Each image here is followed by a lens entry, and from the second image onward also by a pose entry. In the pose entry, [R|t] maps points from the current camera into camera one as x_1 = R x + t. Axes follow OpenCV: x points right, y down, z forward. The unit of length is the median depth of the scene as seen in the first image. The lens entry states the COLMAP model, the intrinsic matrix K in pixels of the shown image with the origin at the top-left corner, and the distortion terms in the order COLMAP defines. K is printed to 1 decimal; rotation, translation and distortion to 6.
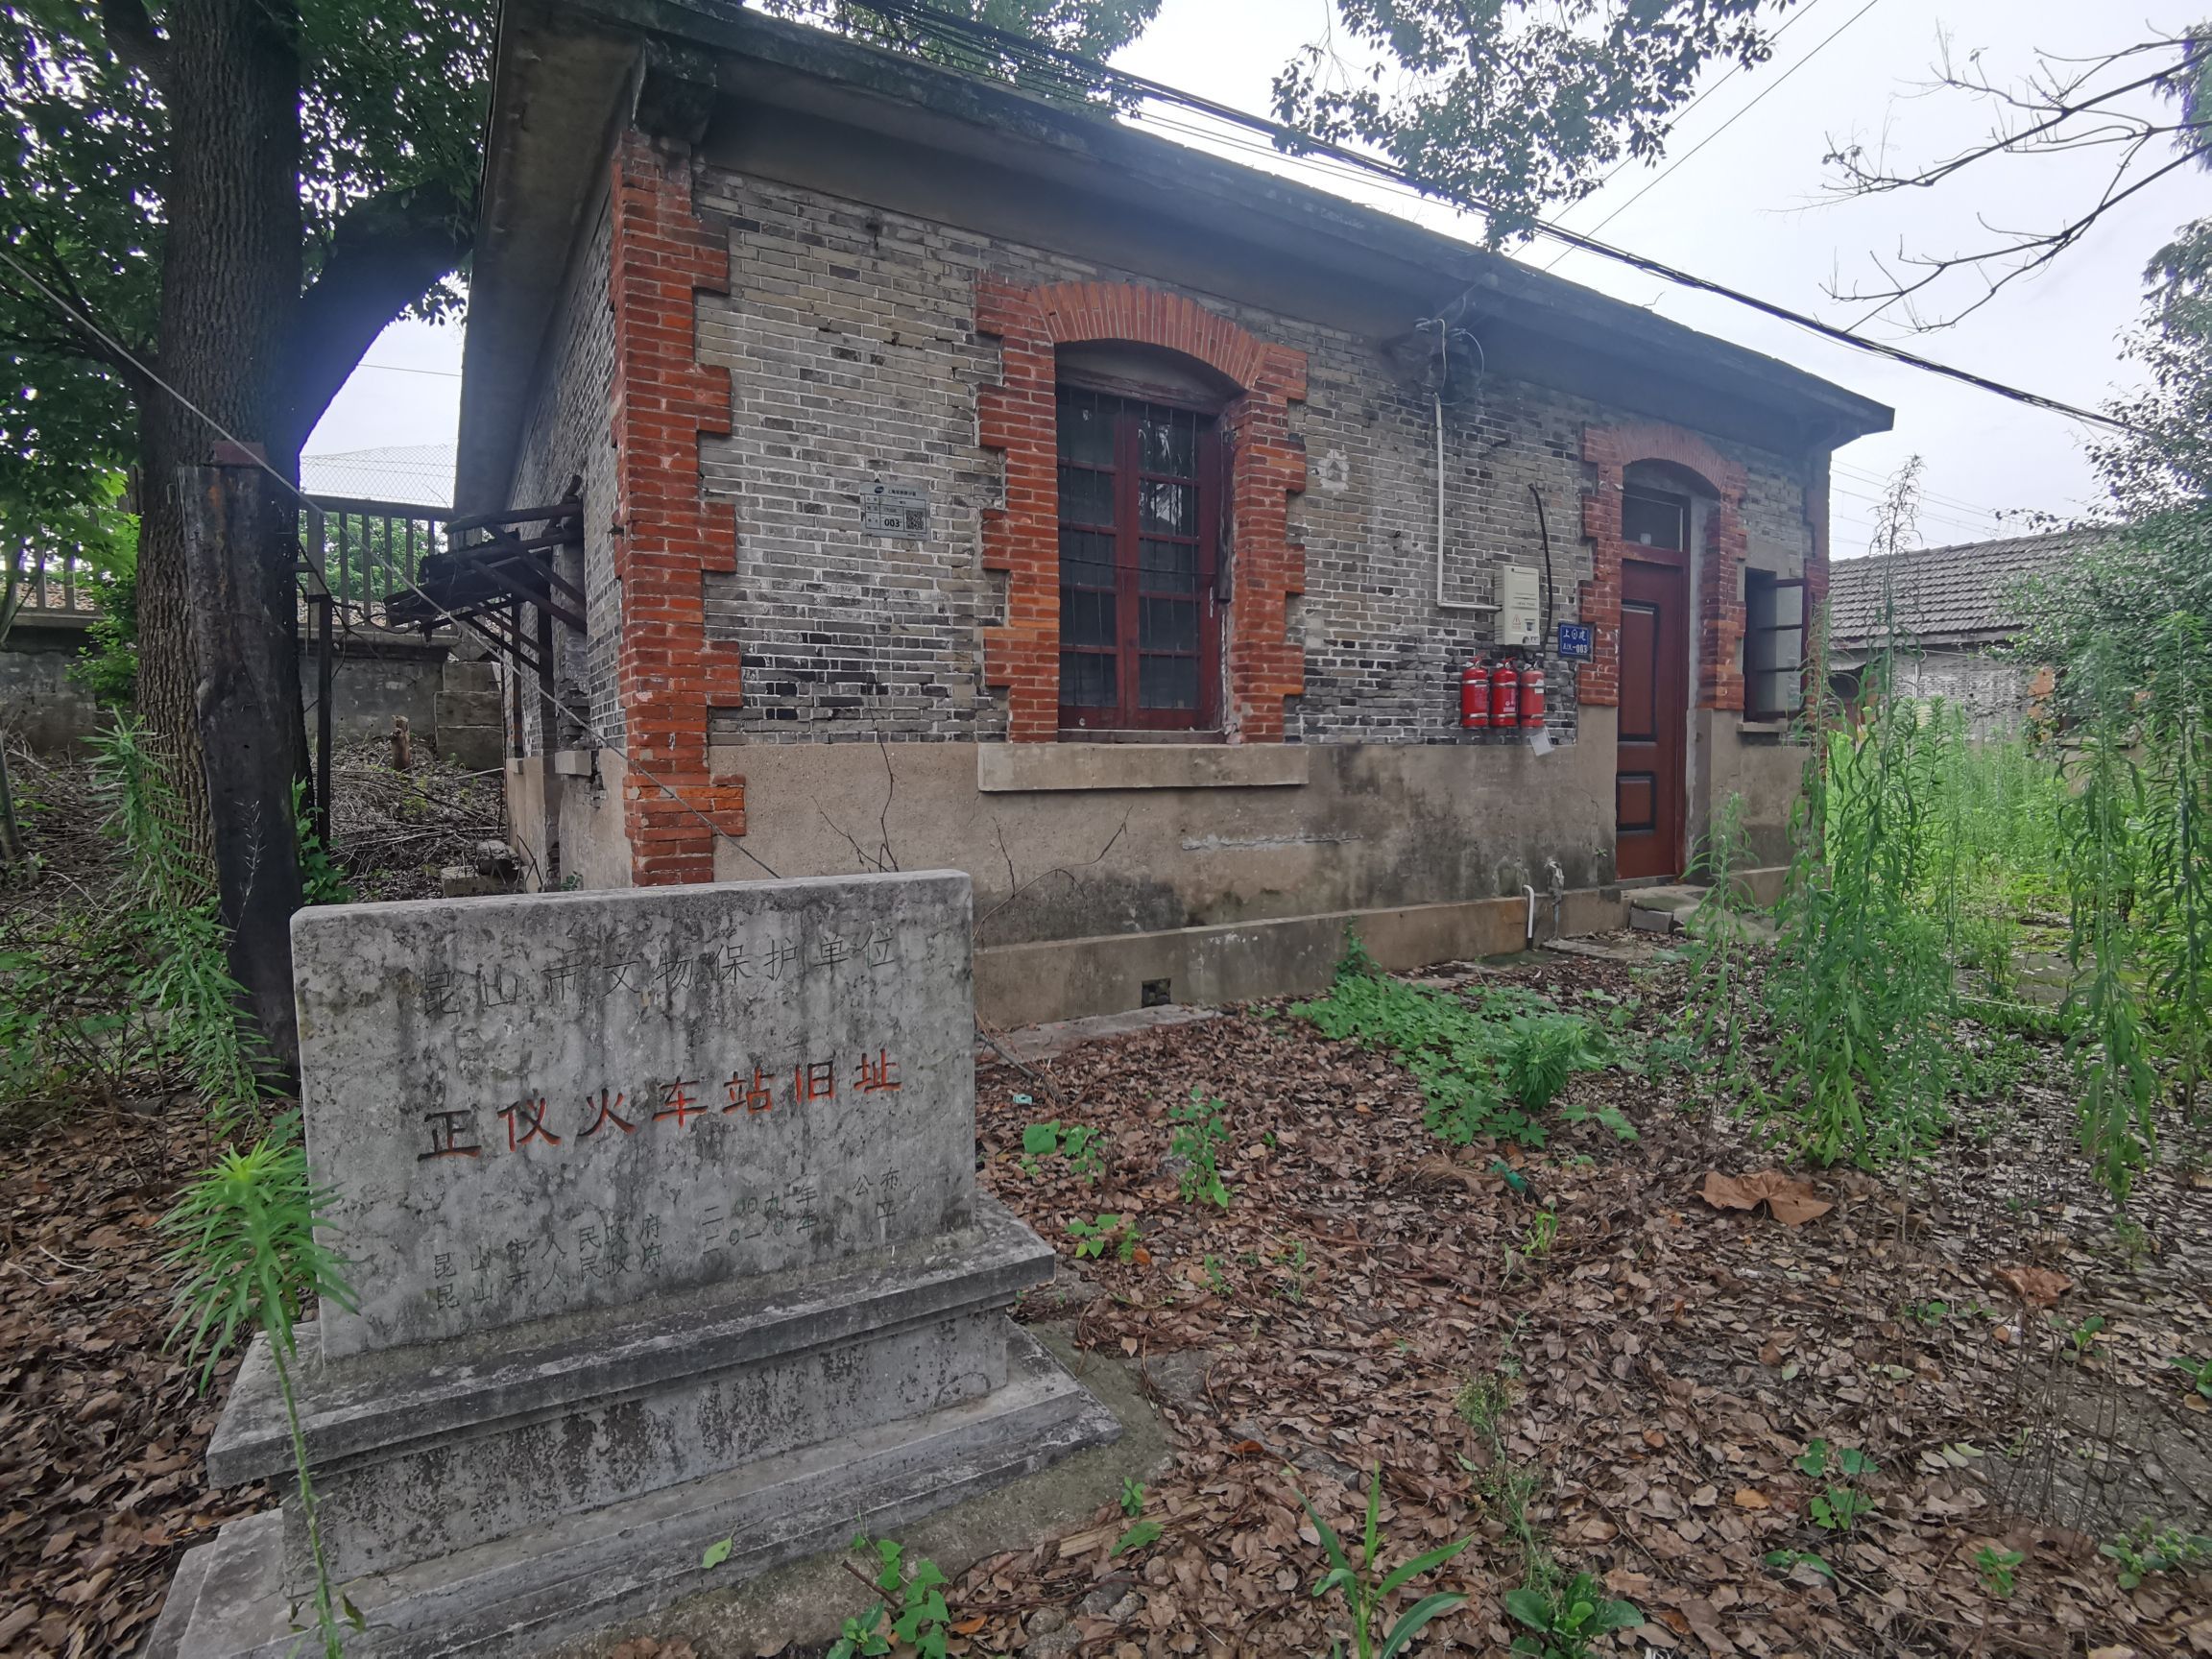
lens RADIAL K [[1088.0, 0, 1106.0], [0, 1088.0, 829.5], [0, 0, 1]] dist [-0.048611, -0.000938]
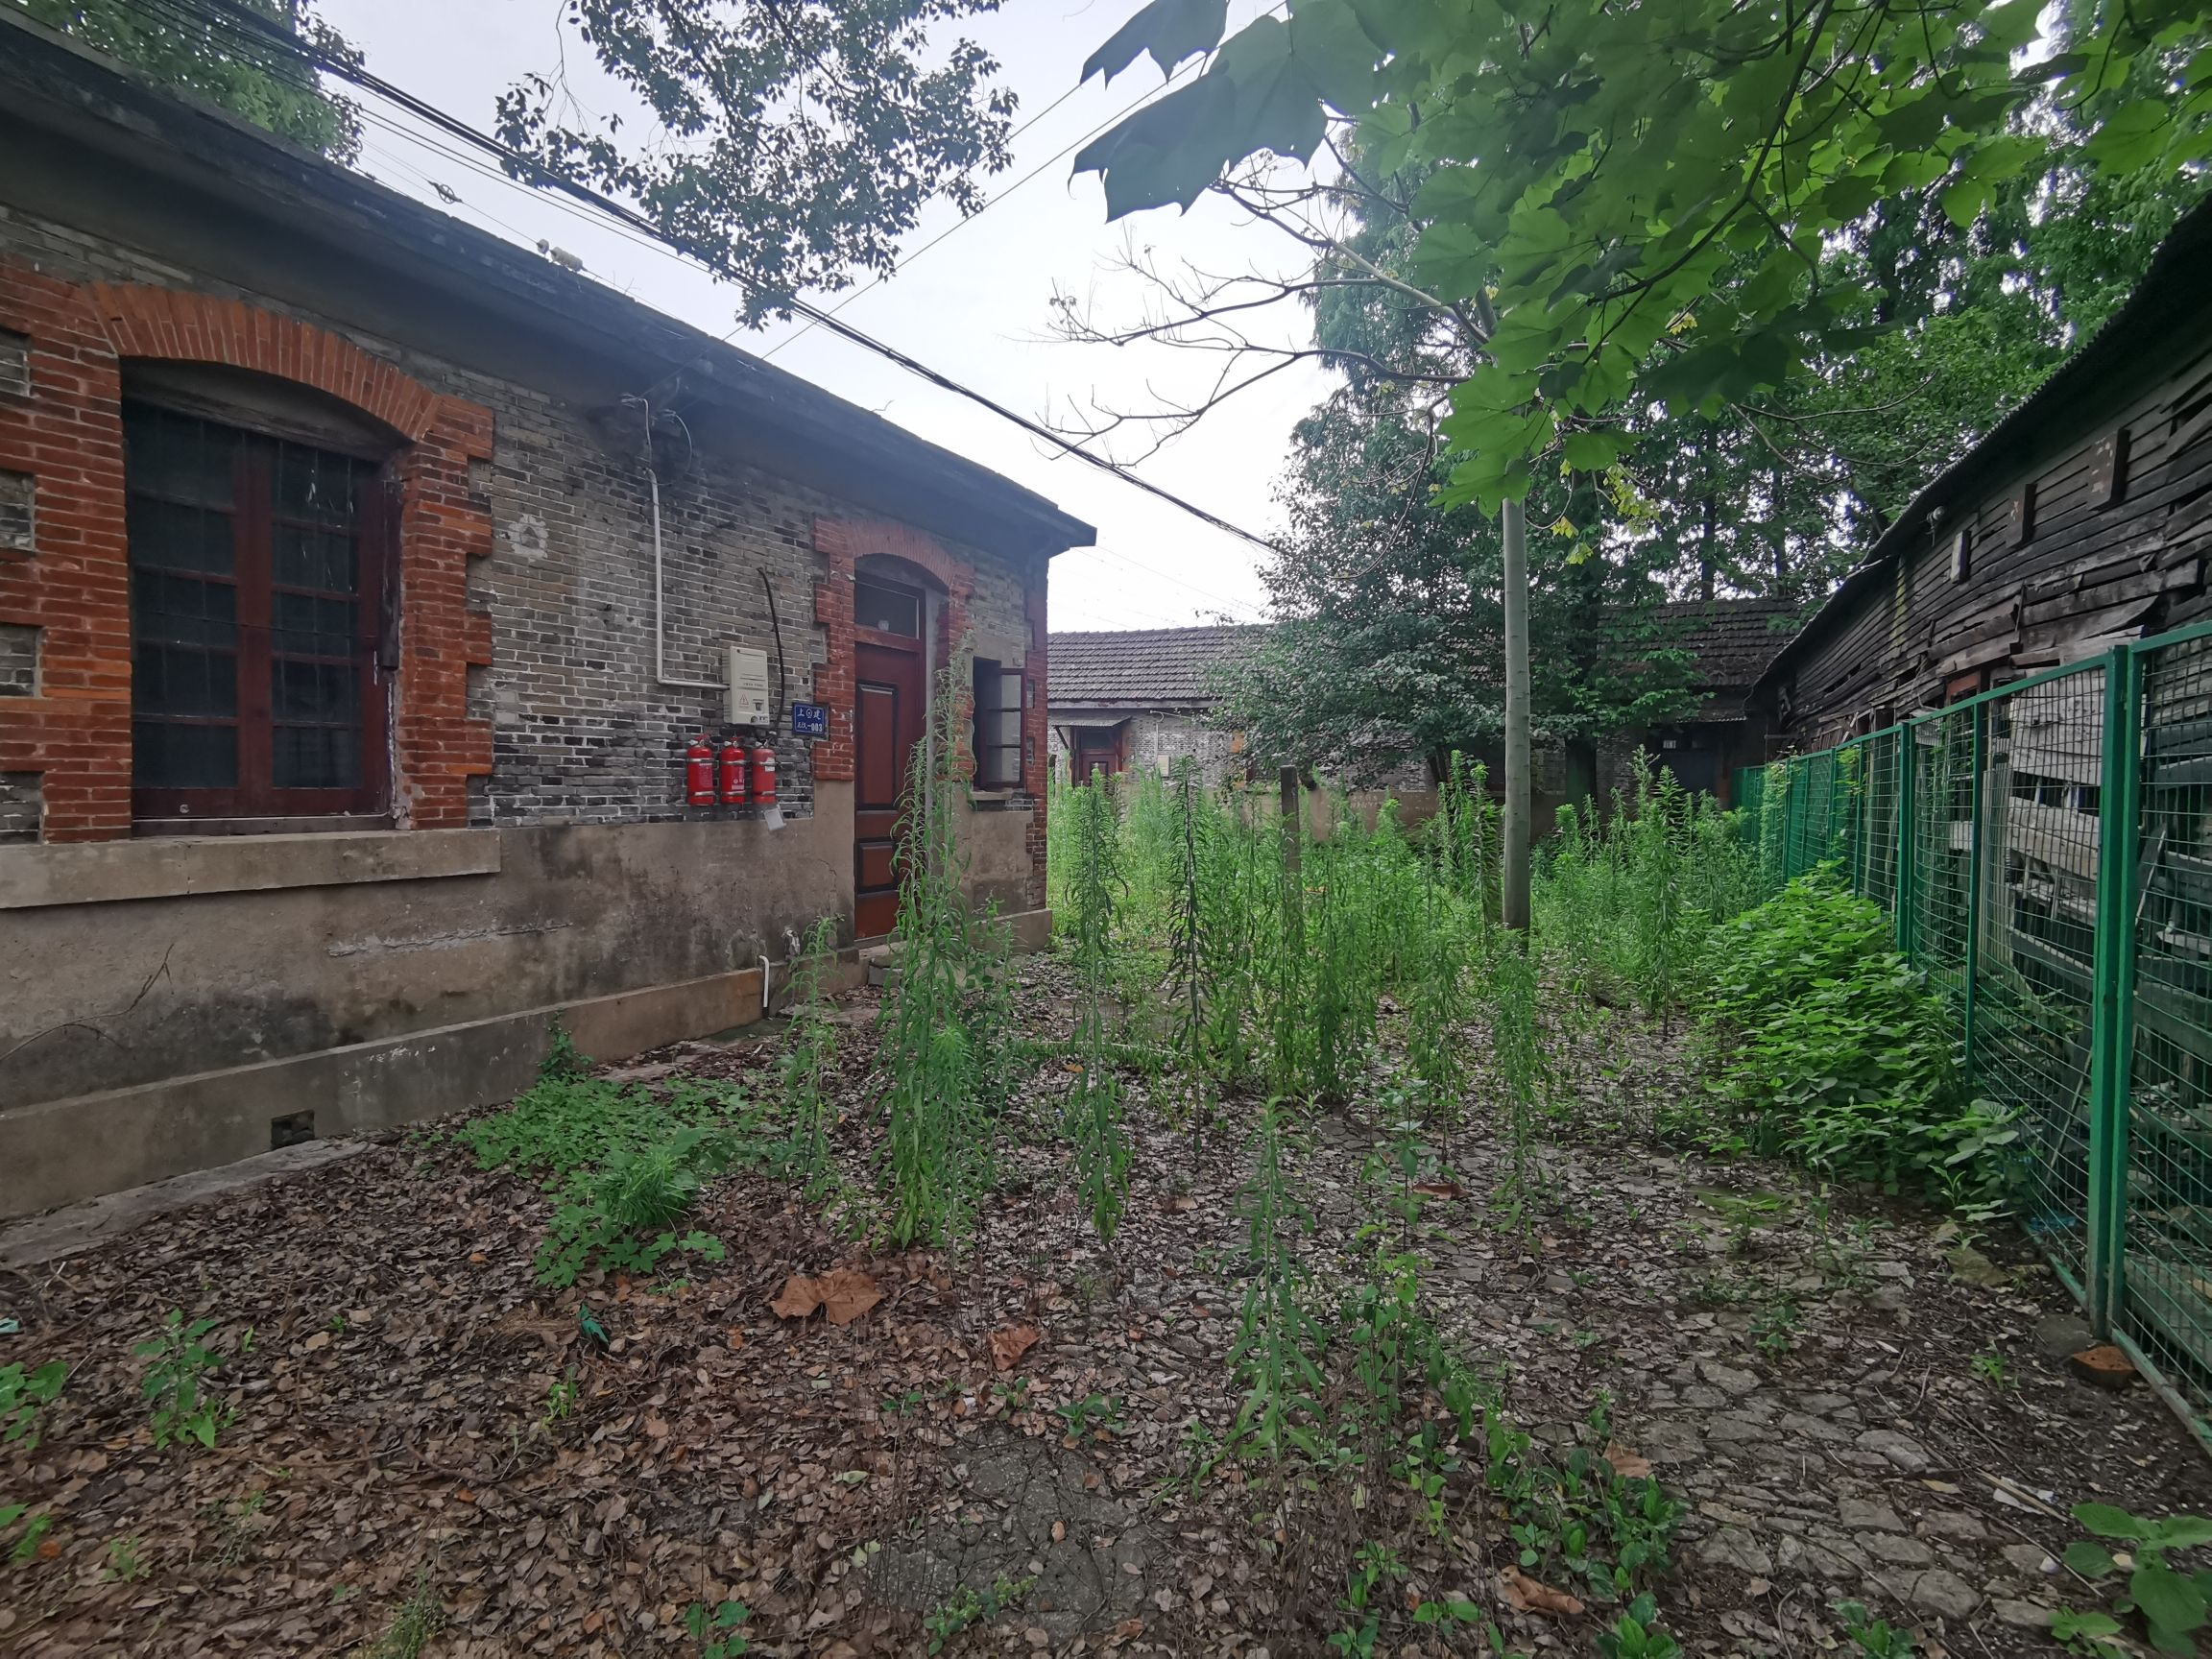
lens RADIAL K [[1099.9, 0, 1110.3], [0, 1099.9, 807.2], [0, 0, 1]] dist [-0.040459, 0.001390]
pose [[0.833046, -0.000943, 0.553203, 0.113774], [0.028833, 0.998713, -0.041717, -0.045369], [-0.552452, 0.050703, 0.832002, -0.051159]]
